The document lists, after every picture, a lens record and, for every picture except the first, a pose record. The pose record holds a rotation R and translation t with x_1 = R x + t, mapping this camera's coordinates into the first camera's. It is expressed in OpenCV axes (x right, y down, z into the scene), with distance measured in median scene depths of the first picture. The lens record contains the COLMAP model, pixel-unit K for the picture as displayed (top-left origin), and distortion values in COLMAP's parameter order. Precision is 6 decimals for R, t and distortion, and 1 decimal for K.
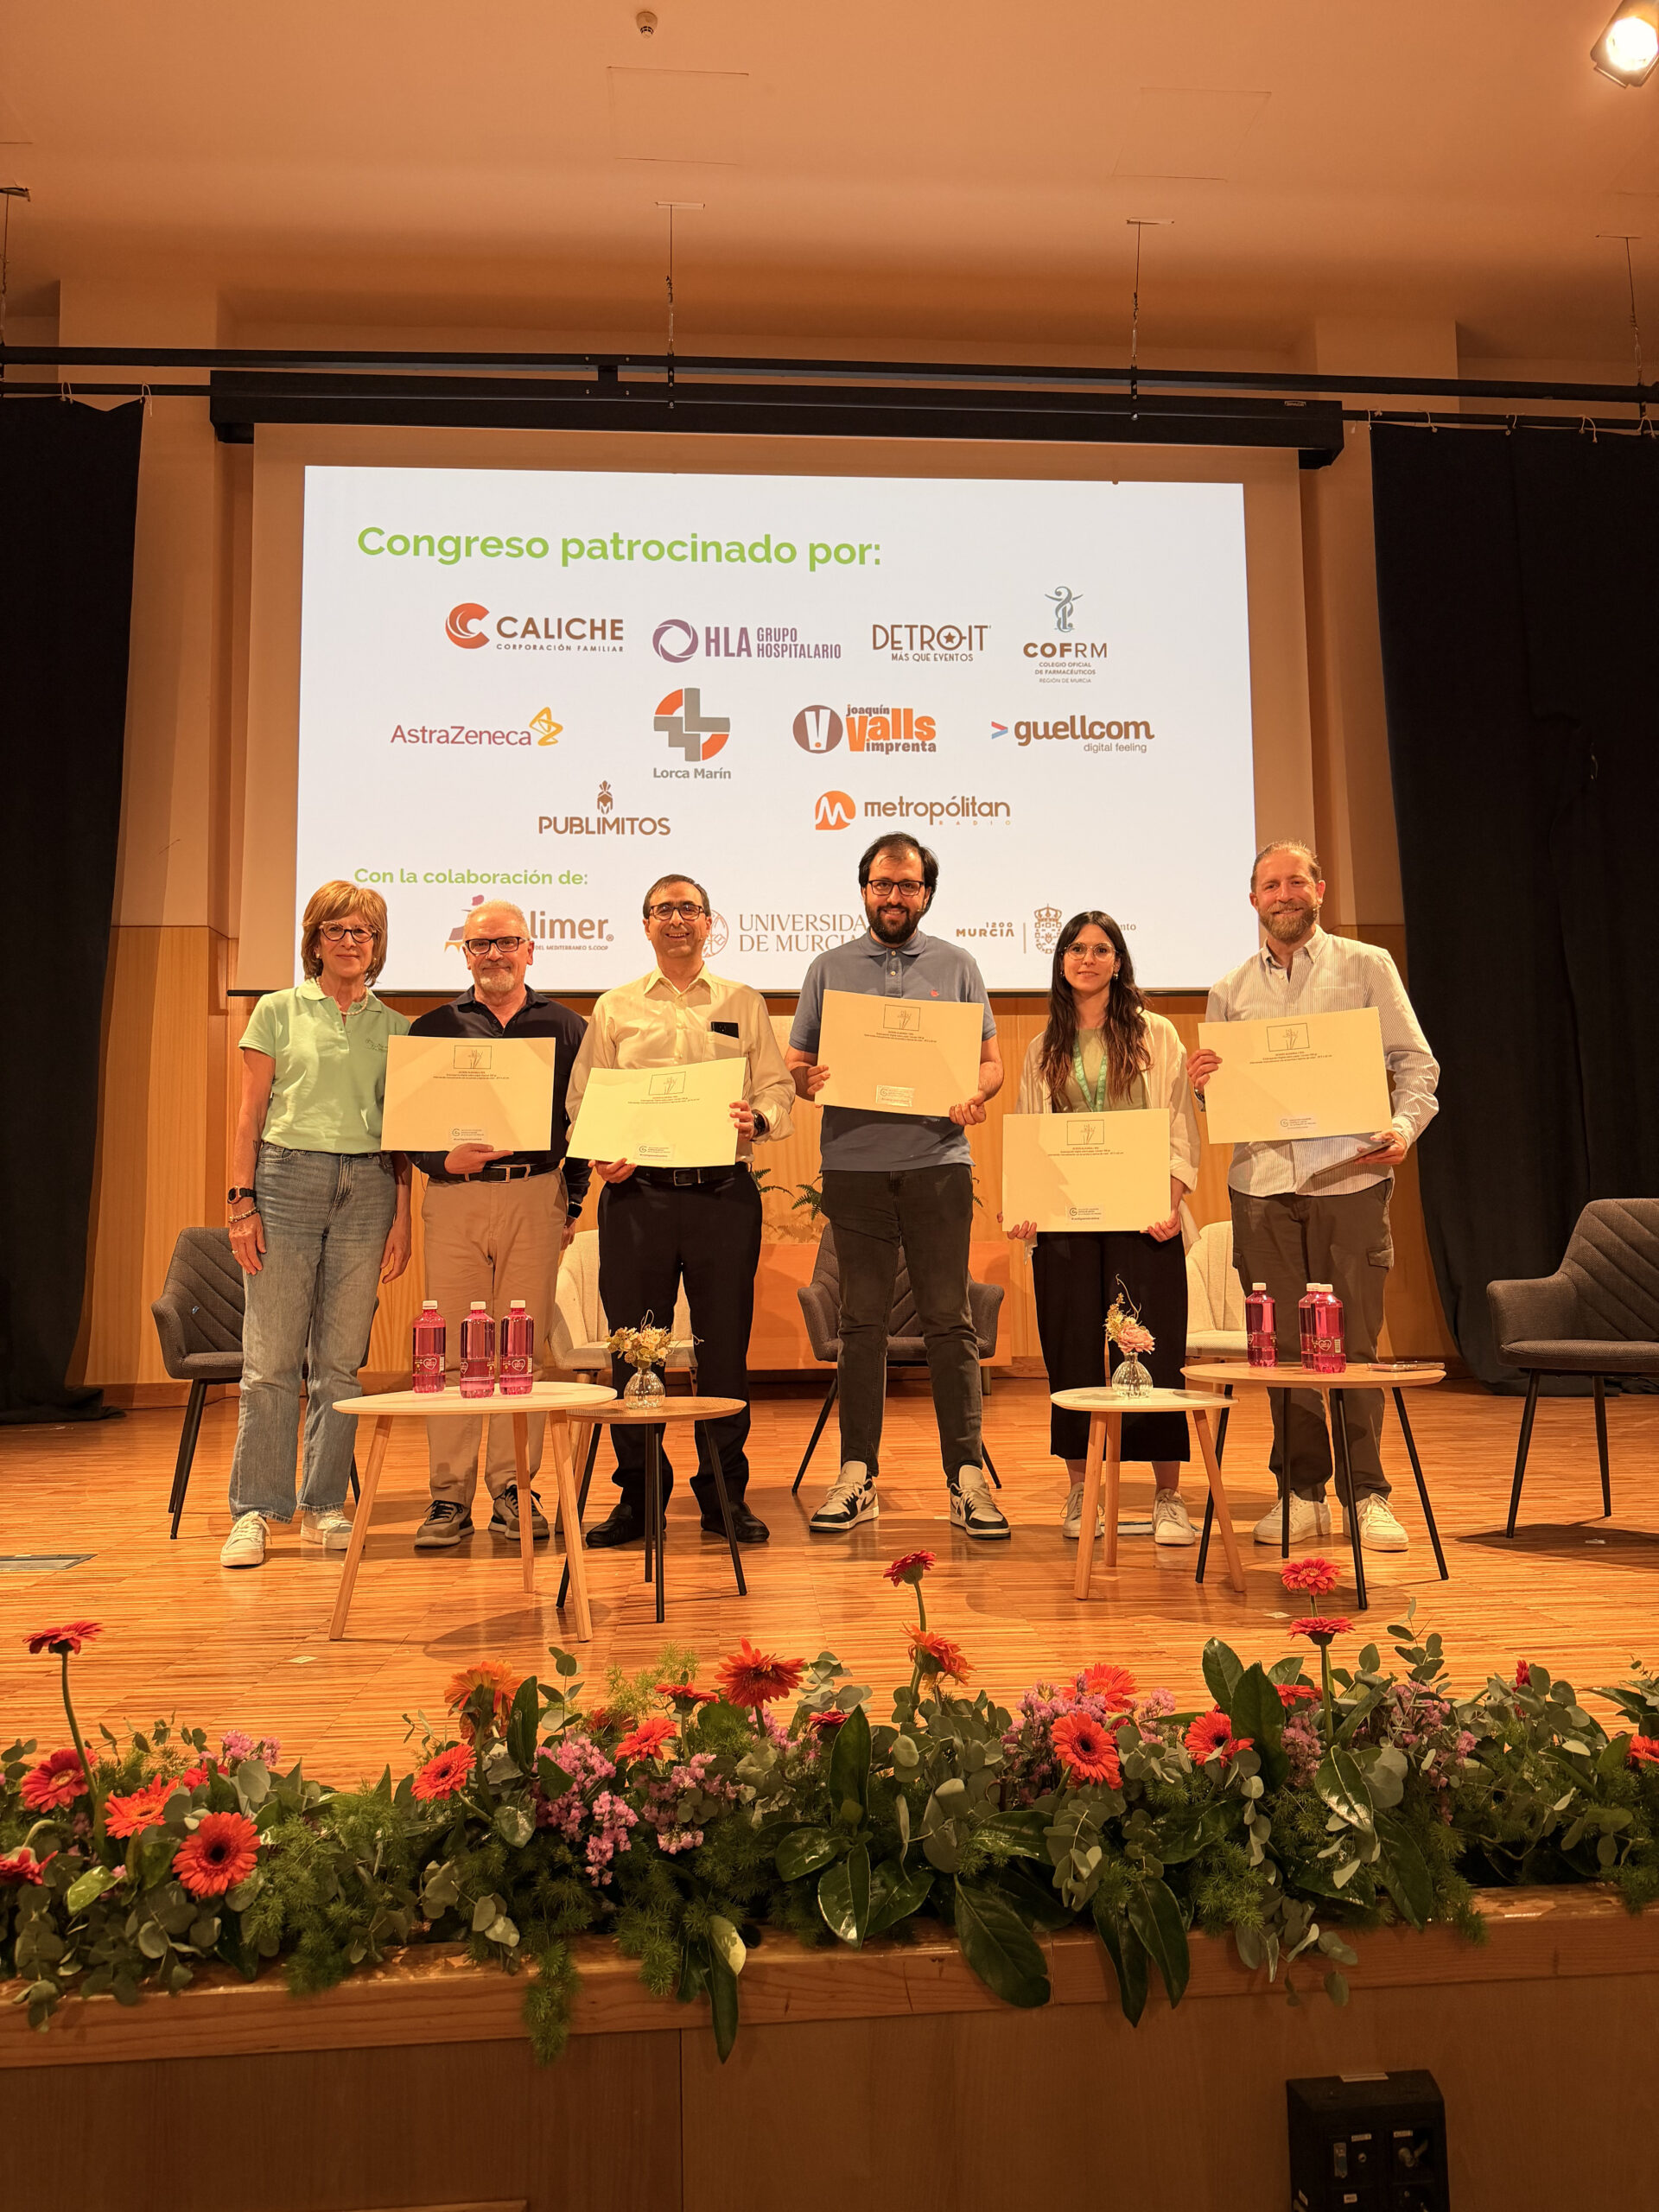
lens RADIAL K [[1523.9, 0, 828.7], [0, 1523.9, 1136.4], [0, 0, 1]] dist [0.135826, -0.228720]
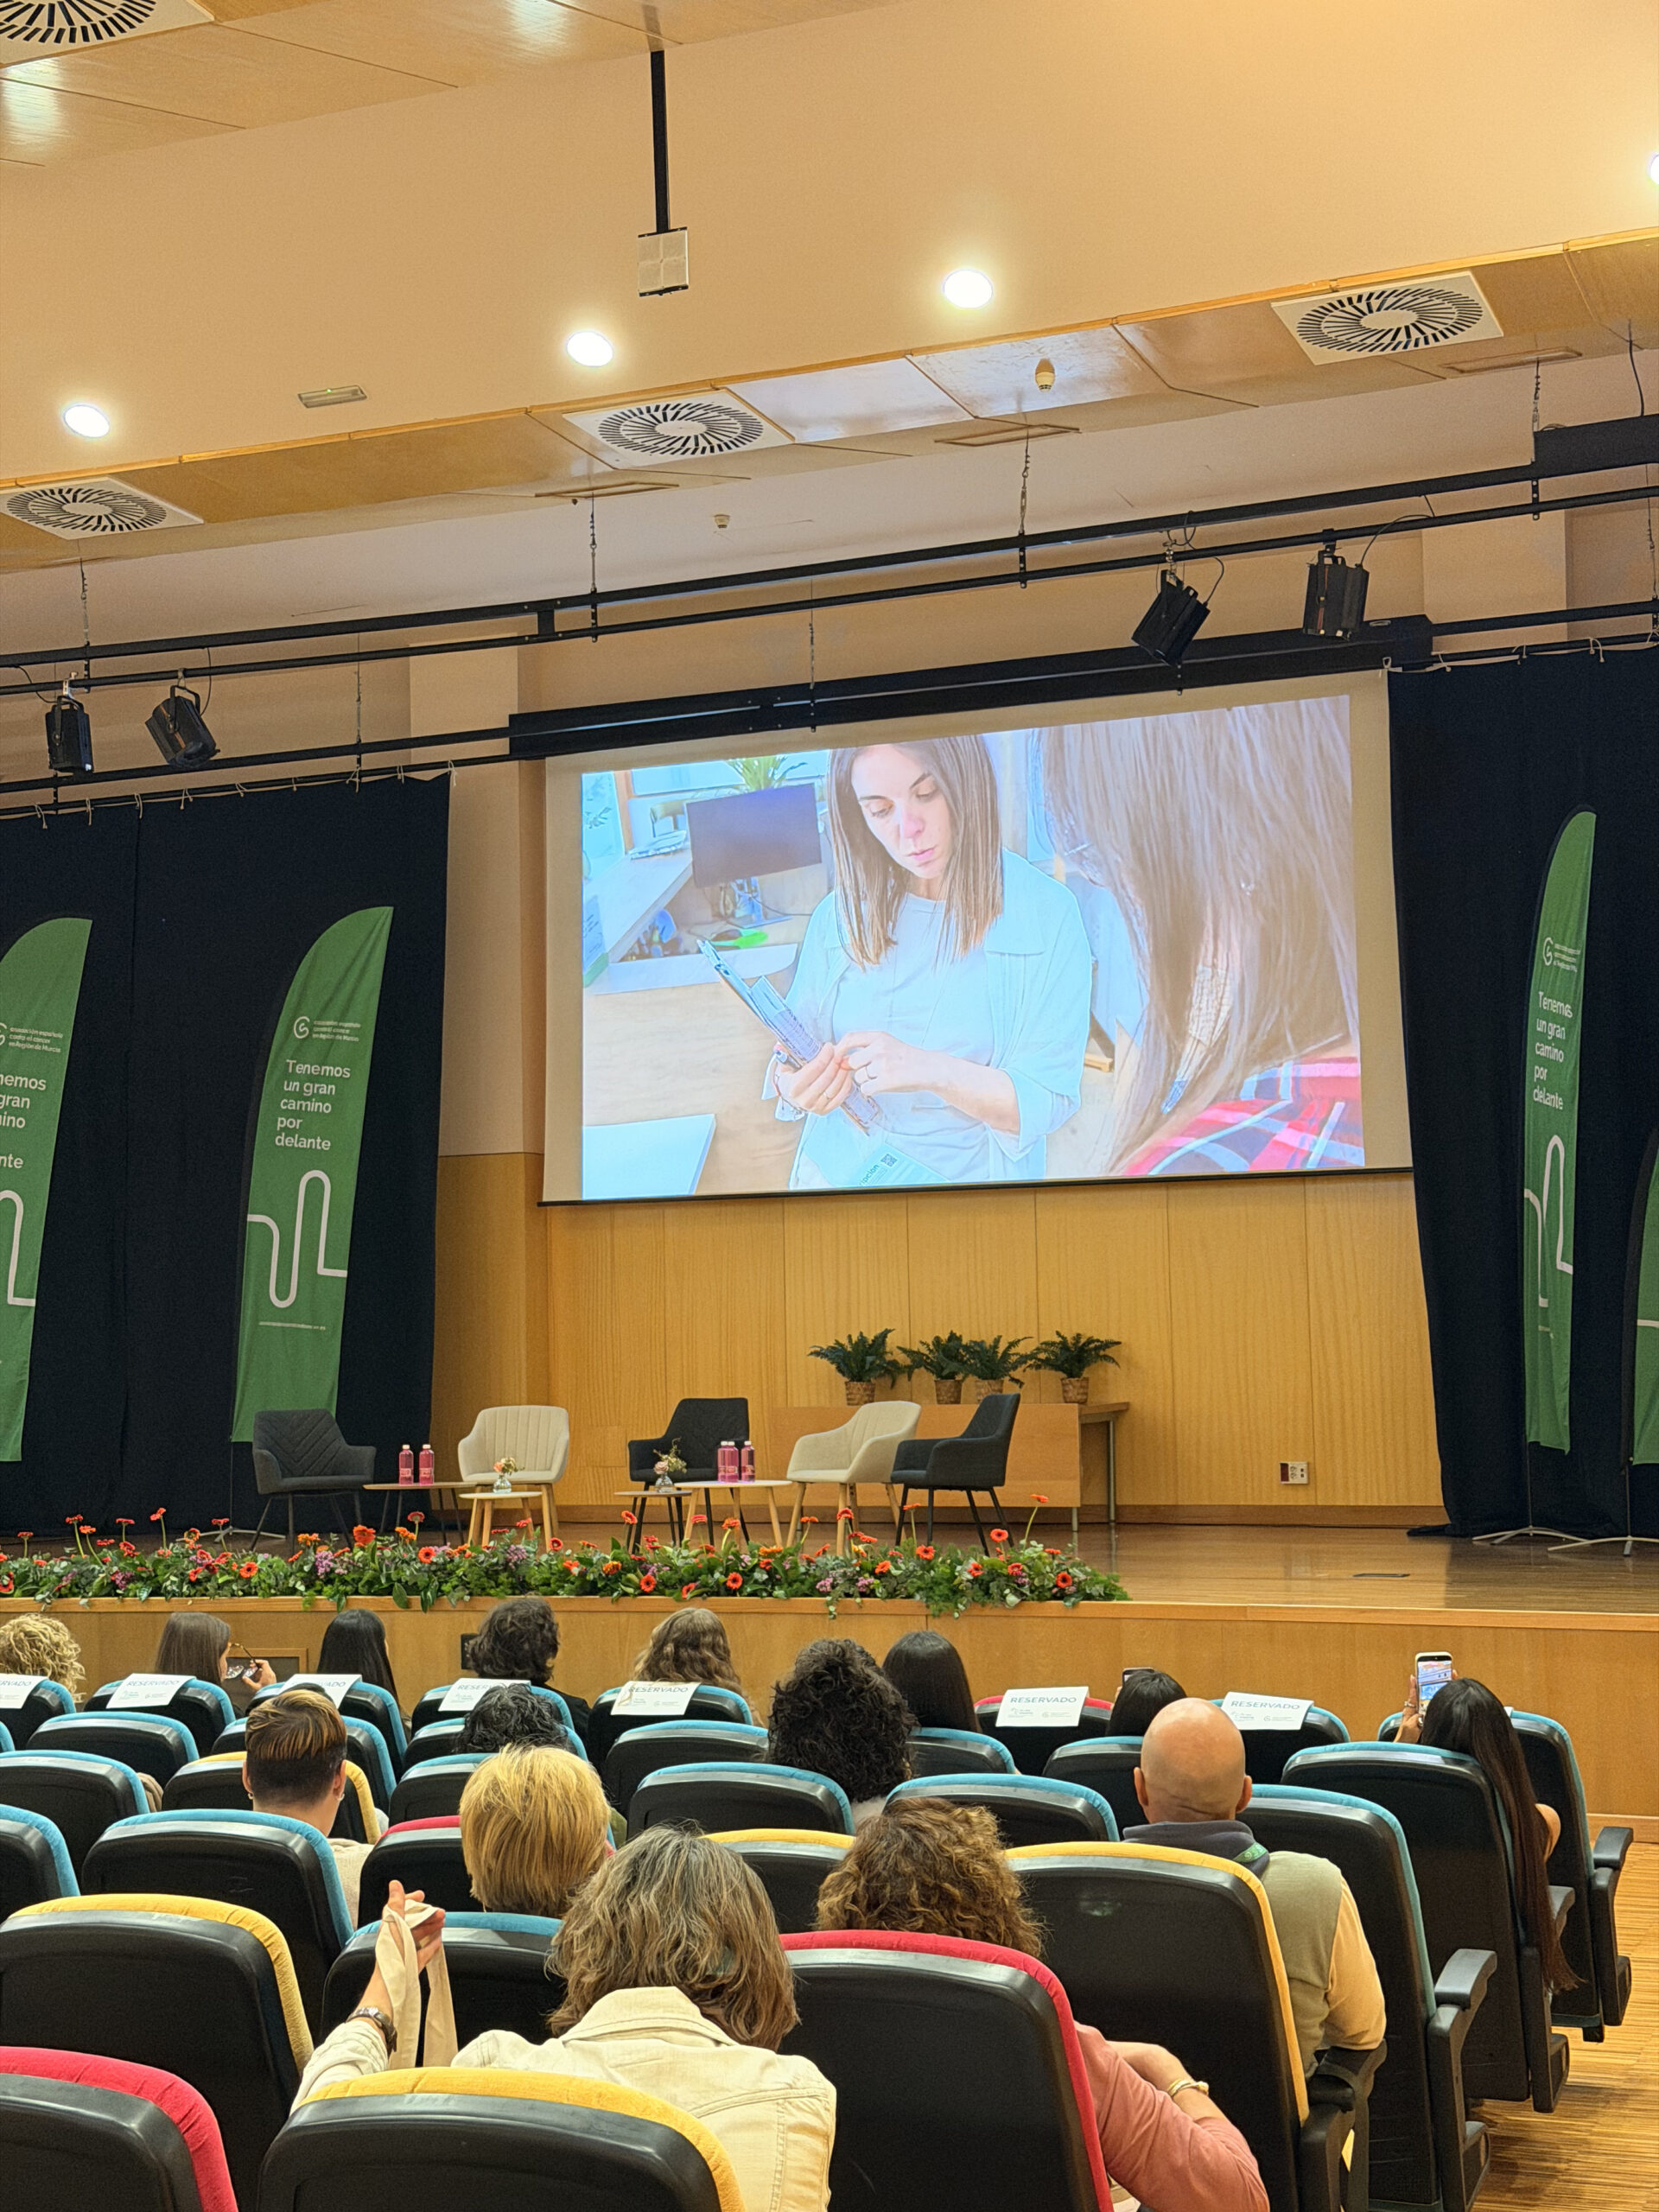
lens RADIAL K [[3032.0, 0, 847.7], [0, 3032.0, 1111.2], [0, 0, 1]] dist [0.164985, -0.215841]
pose [[0.901825, -0.038703, -0.430364, 0.885968], [0.035287, 0.999250, -0.015920, -0.116168], [0.430658, -0.000829, 0.902515, -1.099345]]
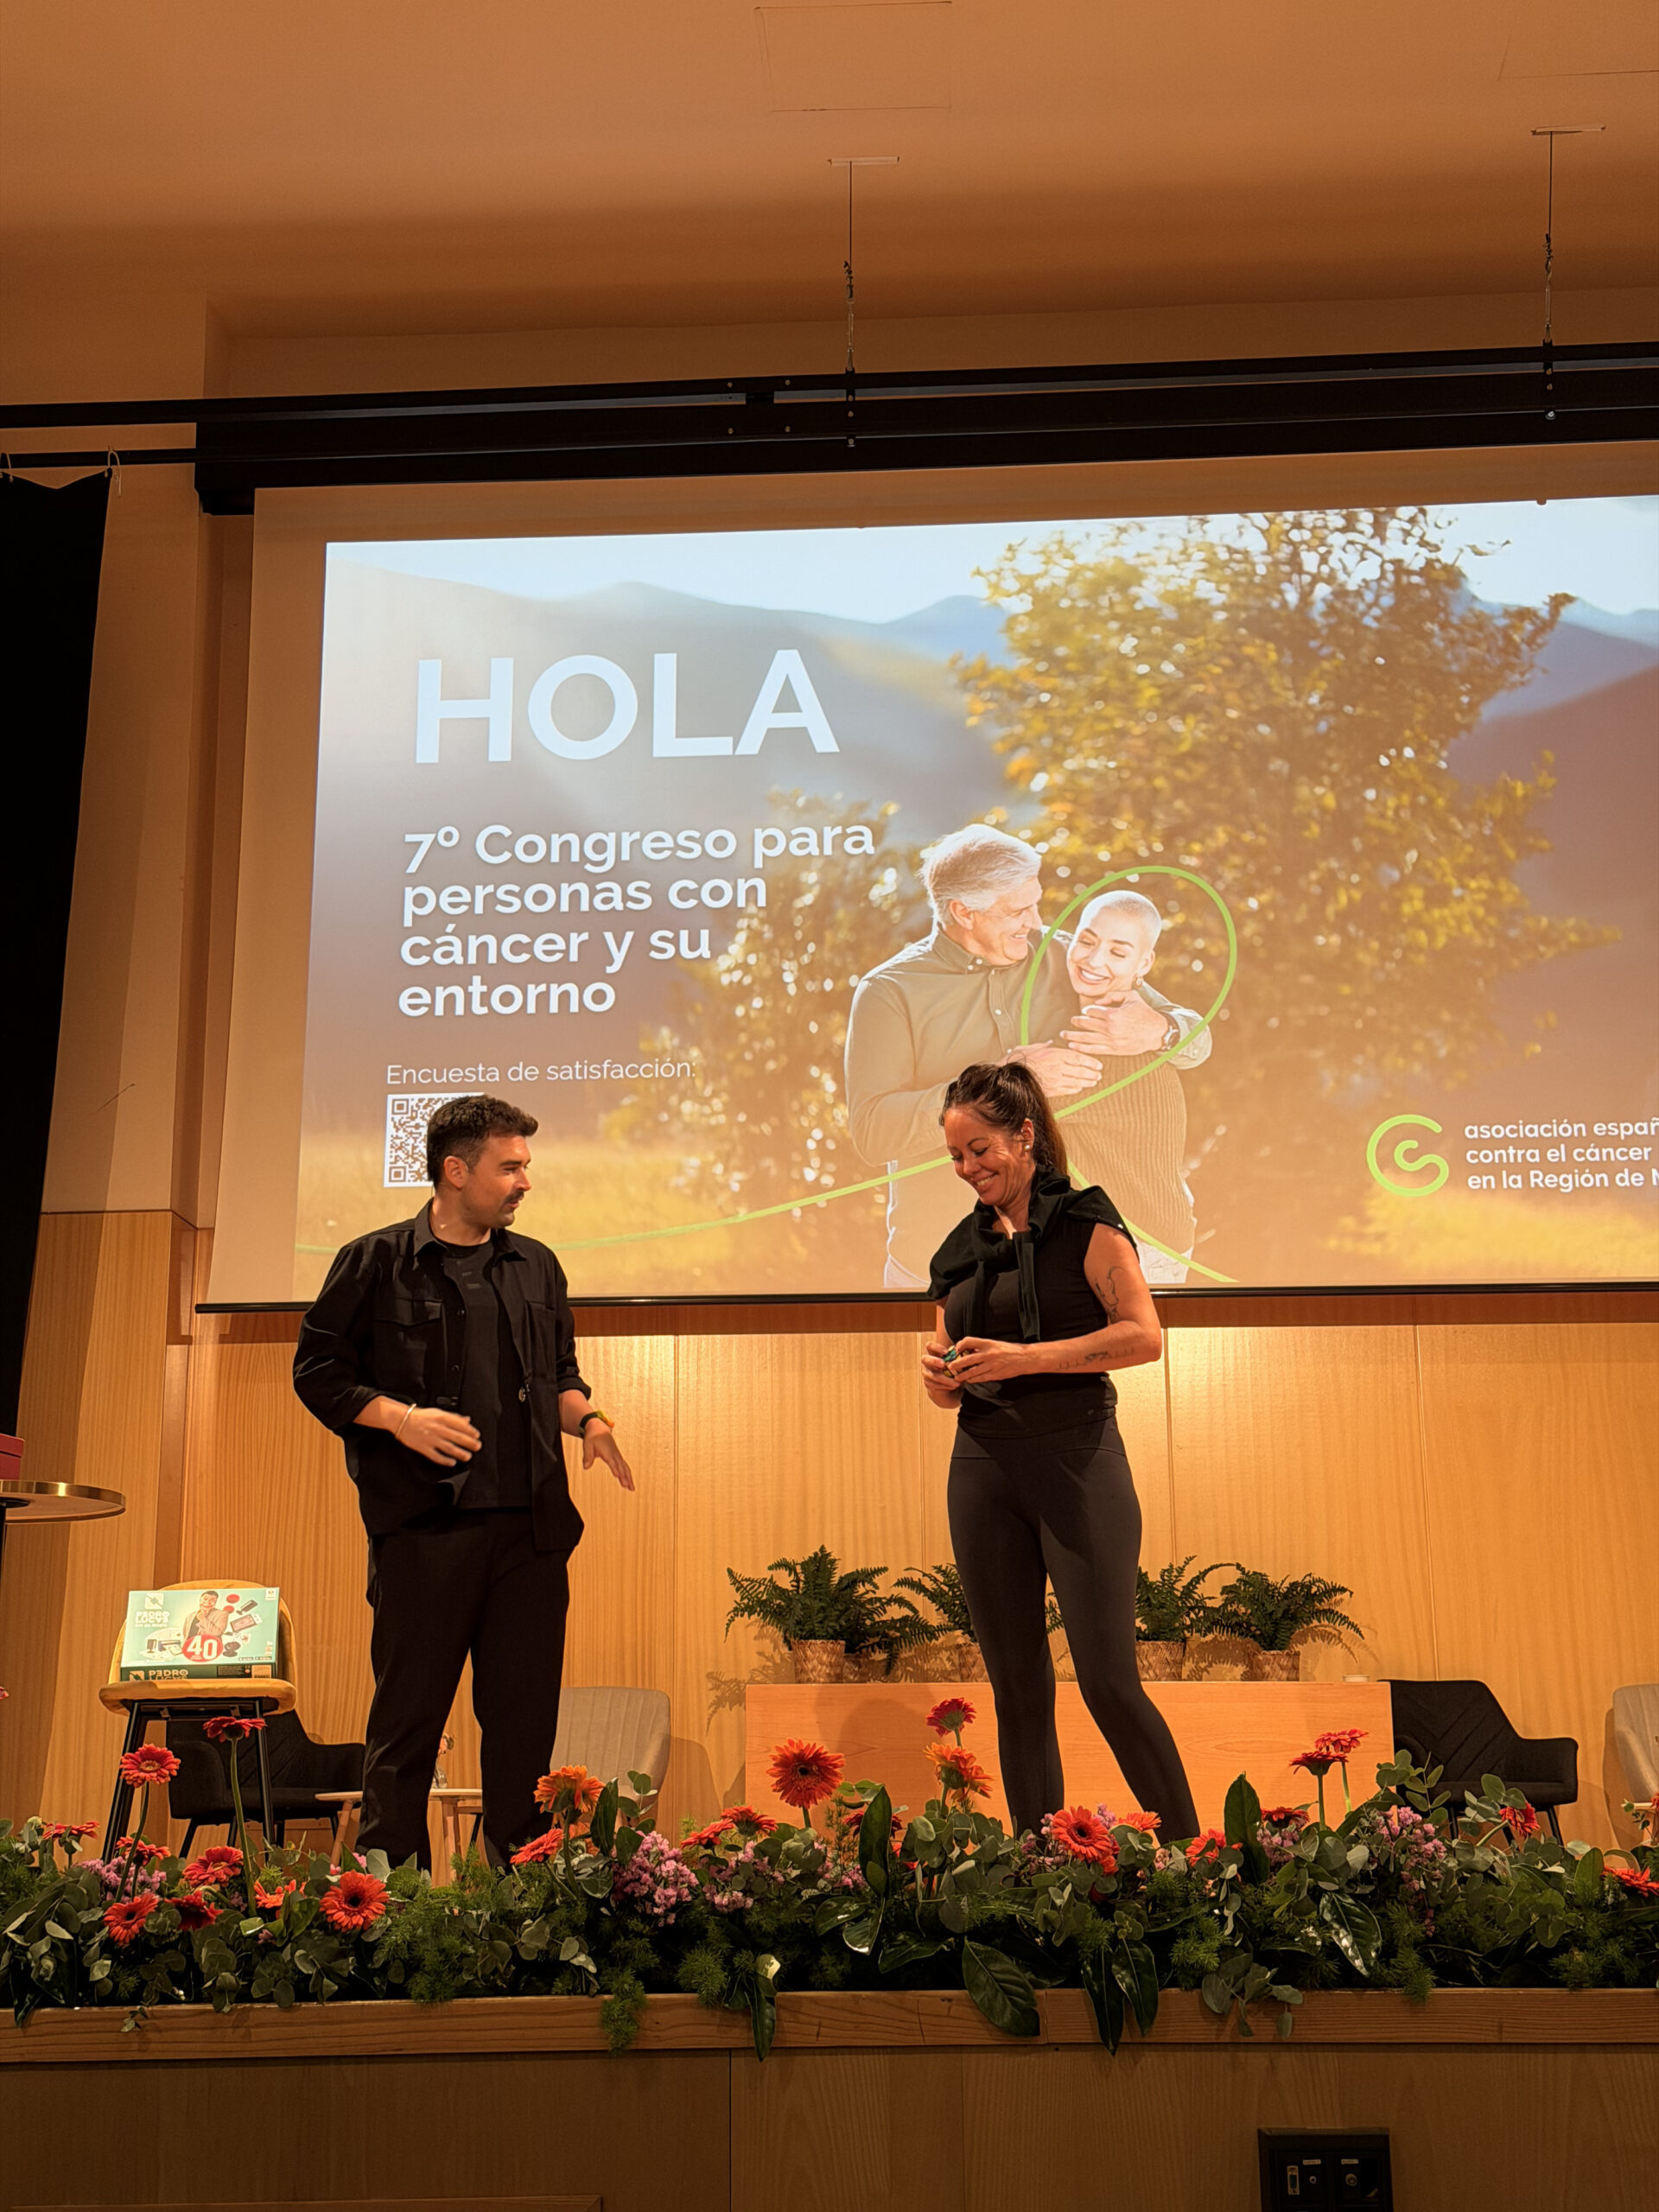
lens RADIAL K [[3032.0, 0, 847.7], [0, 3032.0, 1111.2], [0, 0, 1]] dist [0.164985, -0.215841]
pose [[0.991703, -0.025363, -0.126021, 0.054935], [0.003441, 0.985228, -0.171212, 0.047480], [0.128502, 0.169358, 0.977141, -0.251053]]
